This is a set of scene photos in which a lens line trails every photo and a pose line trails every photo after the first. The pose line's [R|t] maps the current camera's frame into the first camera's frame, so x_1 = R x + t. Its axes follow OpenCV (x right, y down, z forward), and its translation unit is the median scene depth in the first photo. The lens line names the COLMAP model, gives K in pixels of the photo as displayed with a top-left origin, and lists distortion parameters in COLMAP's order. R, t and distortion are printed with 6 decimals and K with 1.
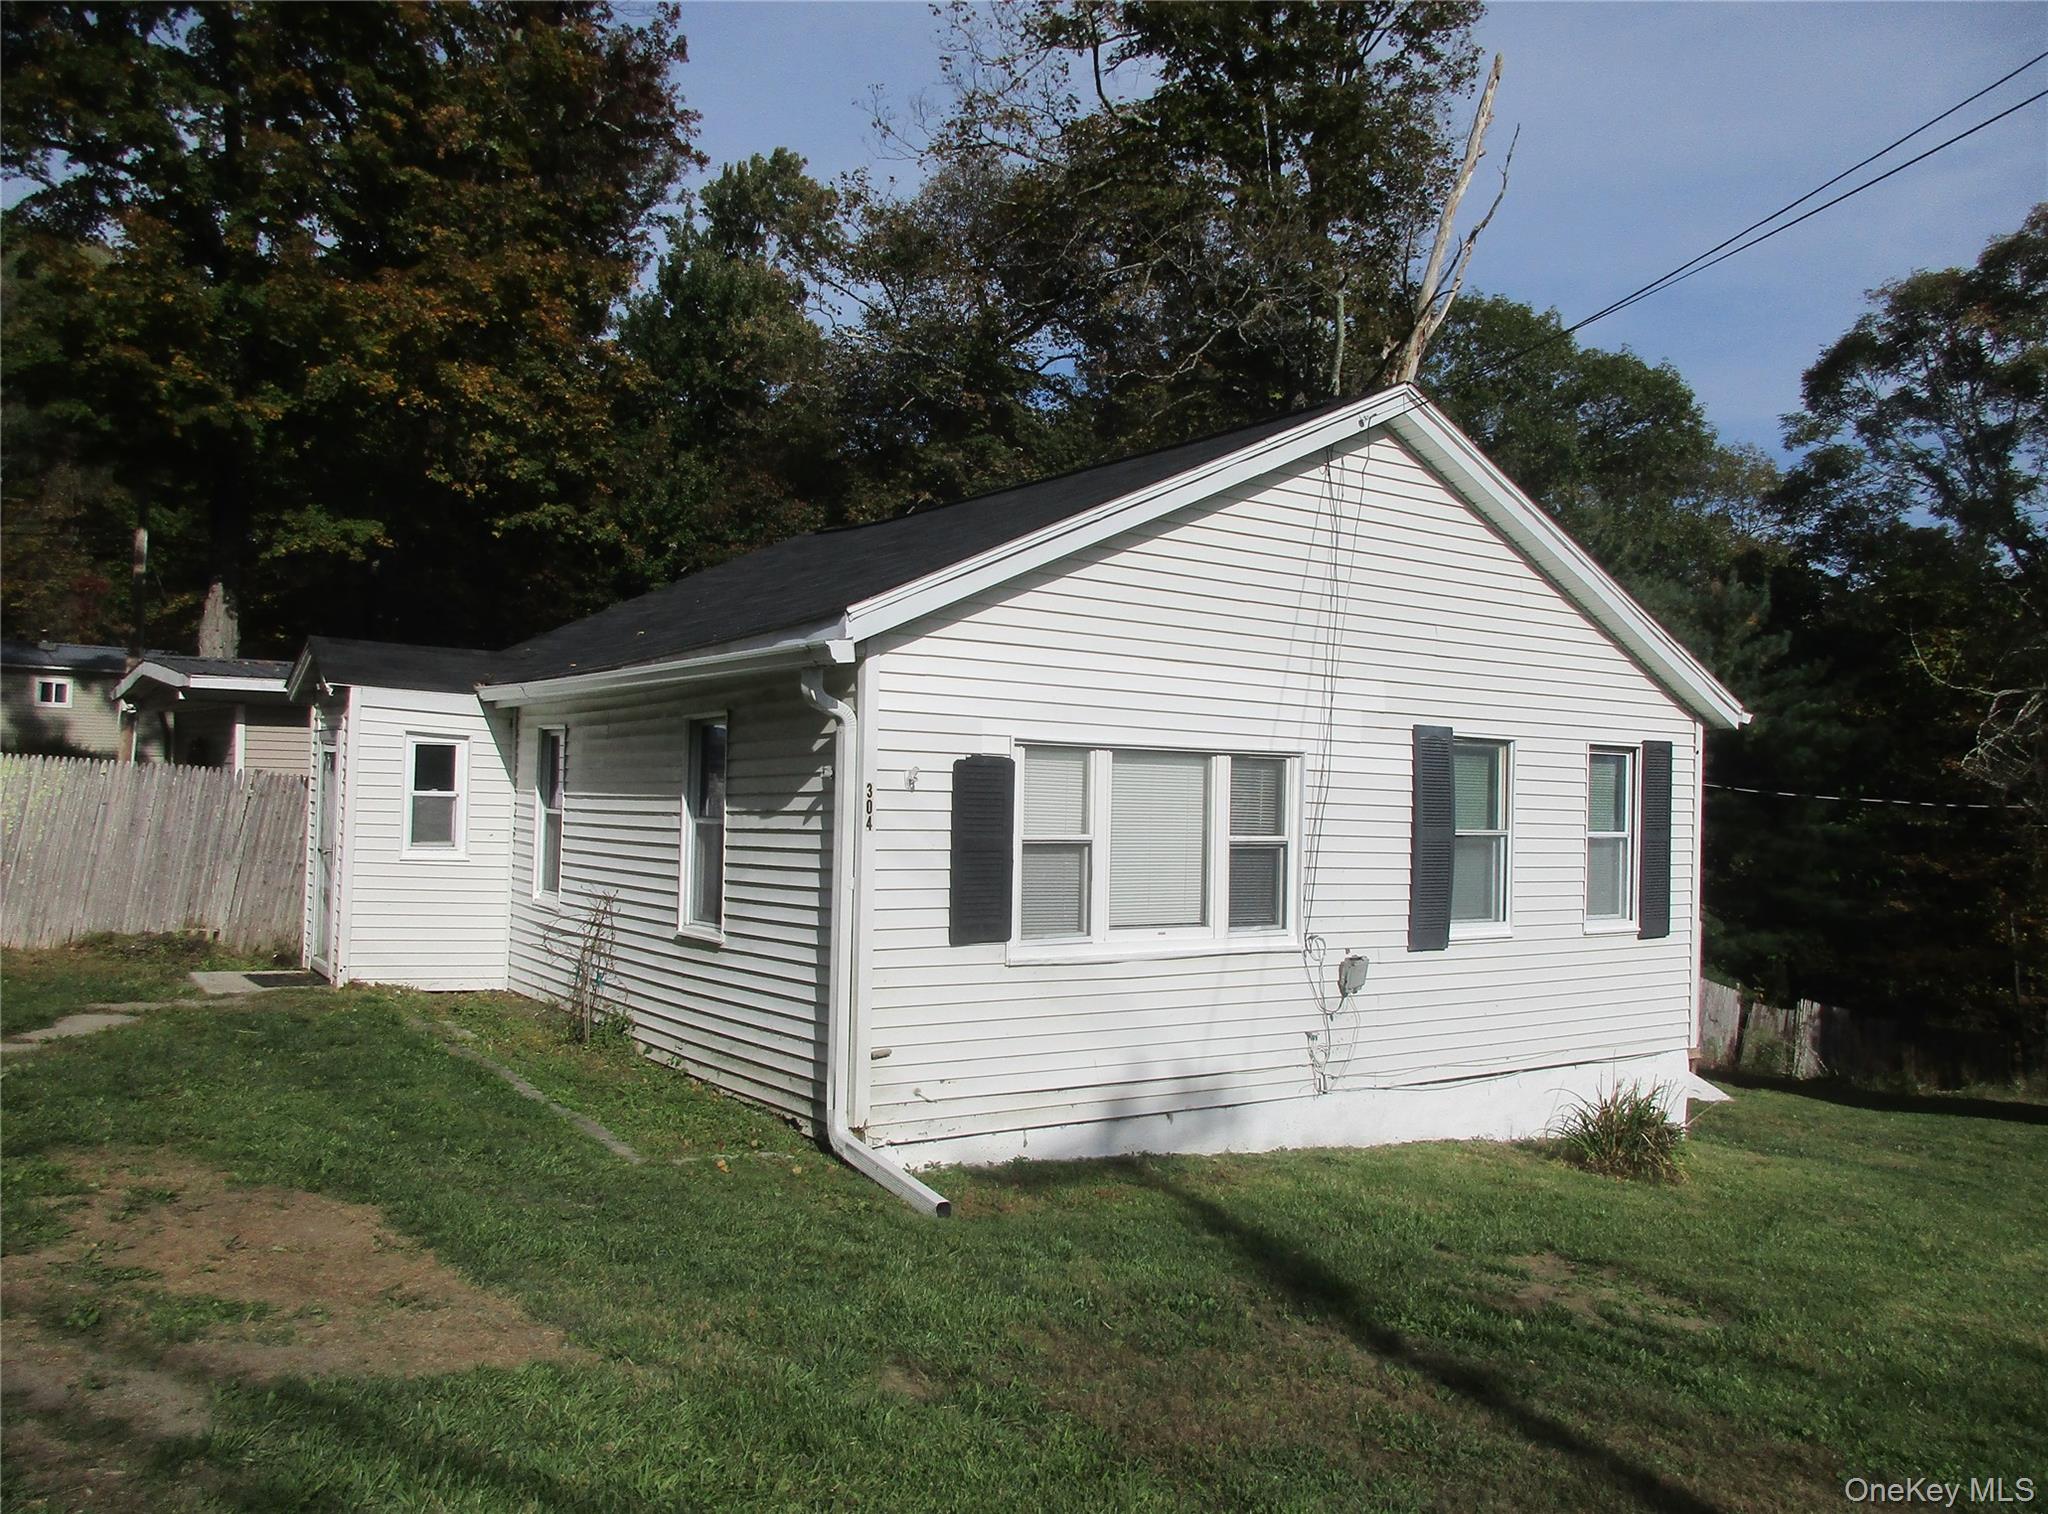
lens RADIAL K [[1584.8, 0, 1027.1], [0, 1584.8, 786.7], [0, 0, 1]] dist [0.051847, 0.000637]
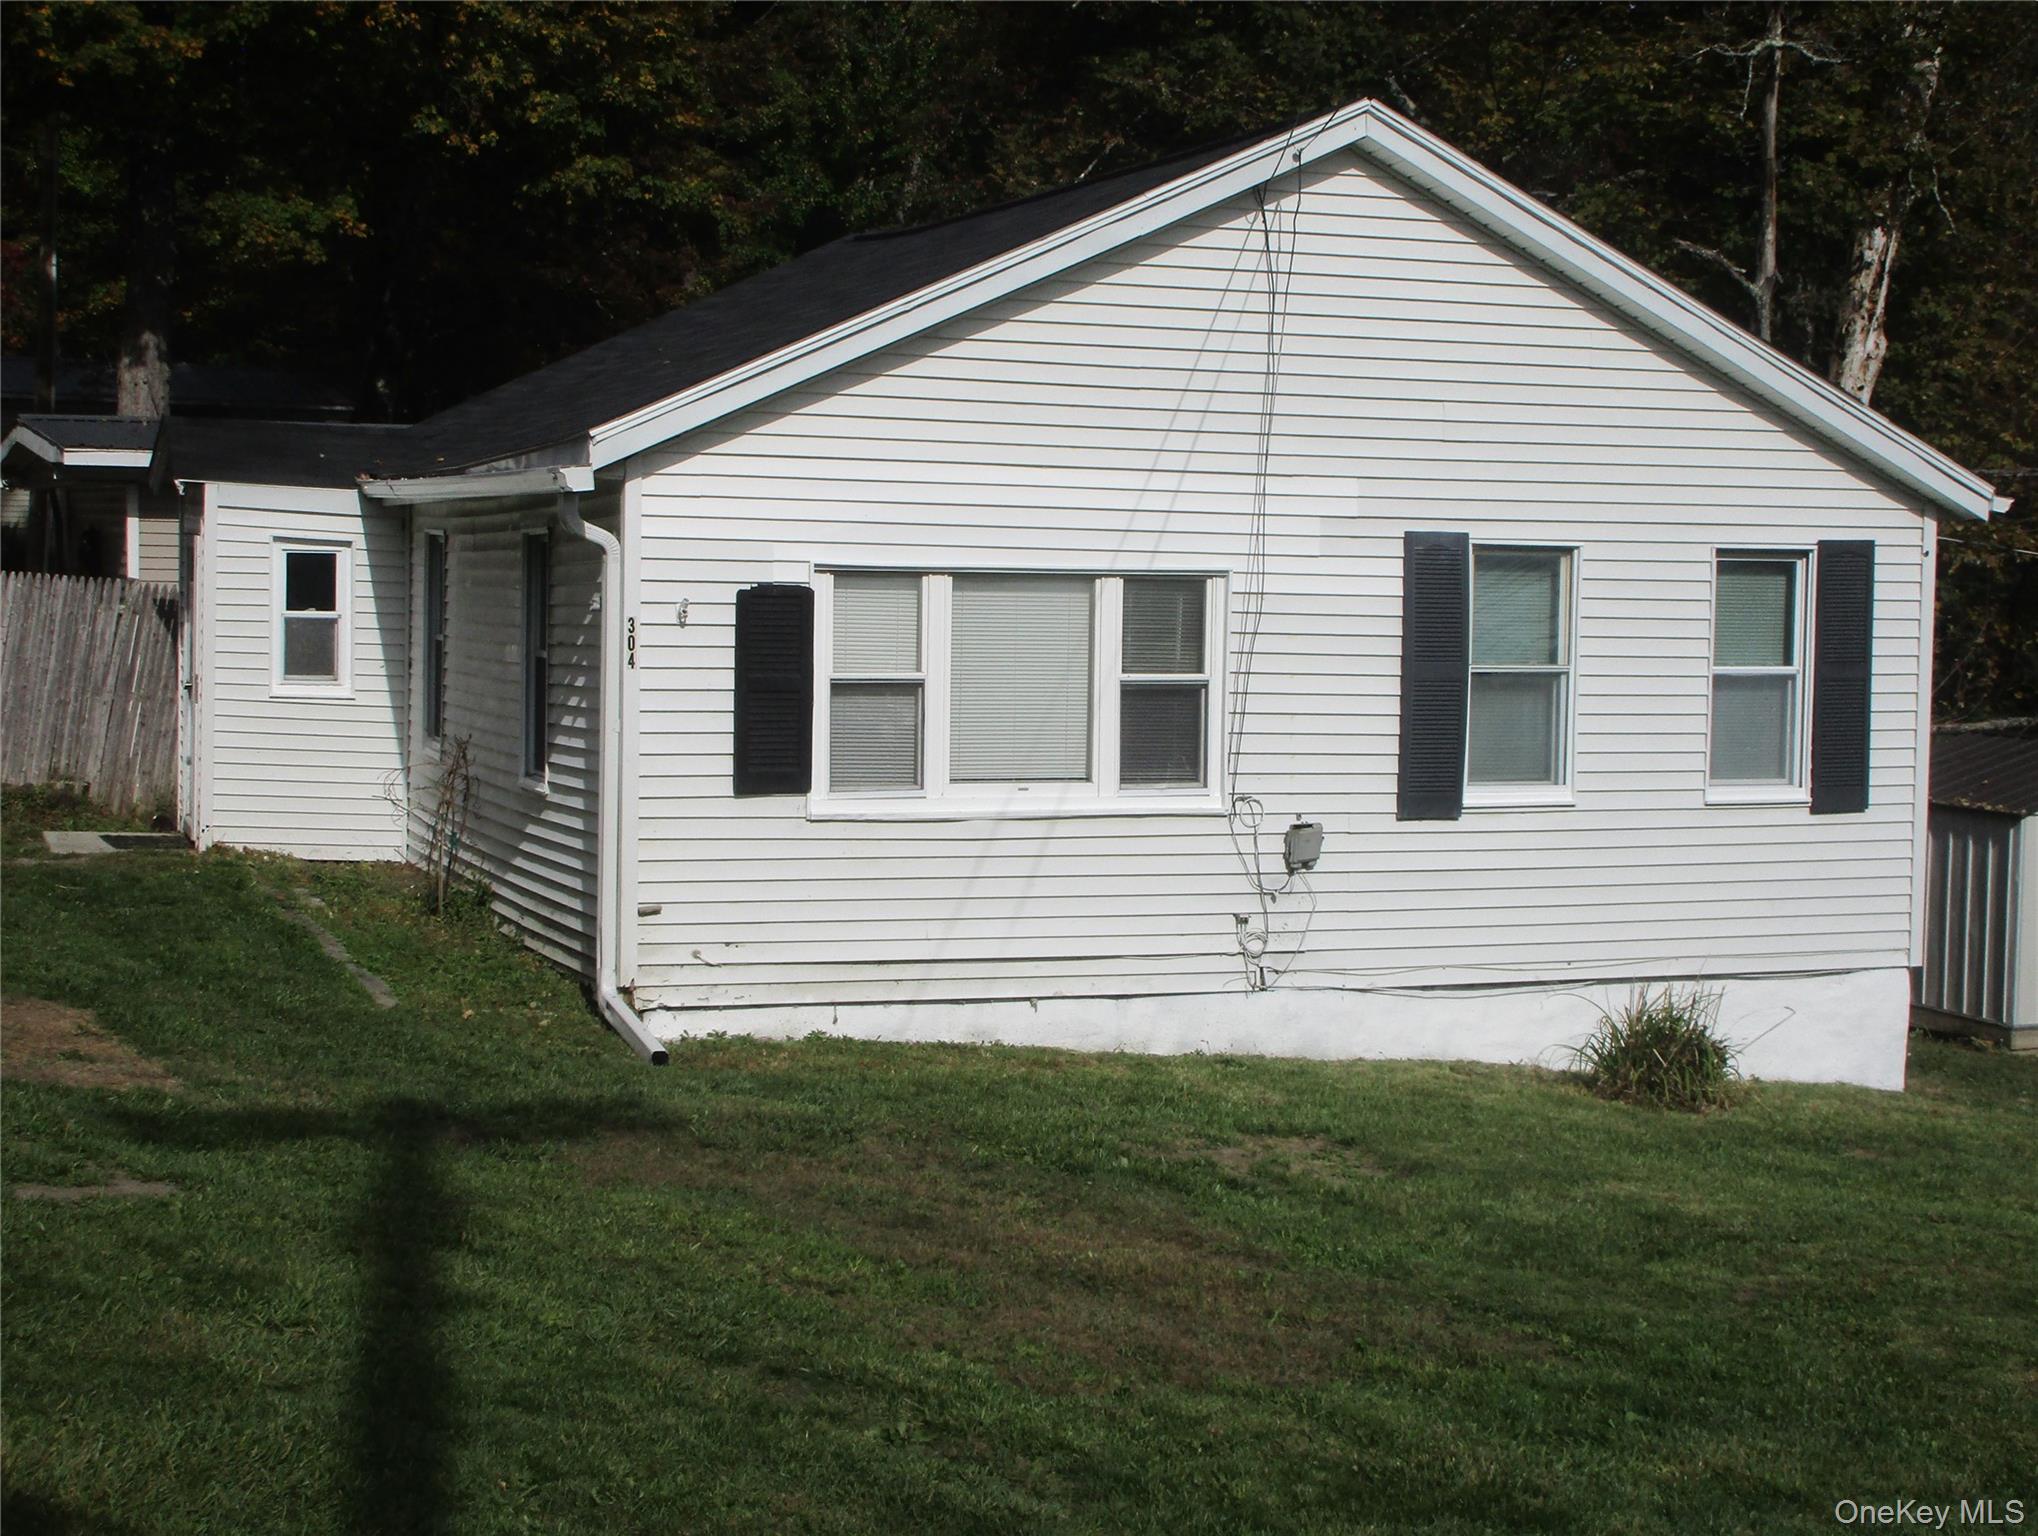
lens RADIAL K [[3213.1, 0, 1019.0], [0, 3213.1, 768.0], [0, 0, 1]] dist [0.201570, 0.033665]
pose [[0.968925, 0.010344, -0.247137, 0.443984], [0.006120, 0.997817, 0.065756, -0.027966], [0.247278, -0.065225, 0.966747, -0.579897]]
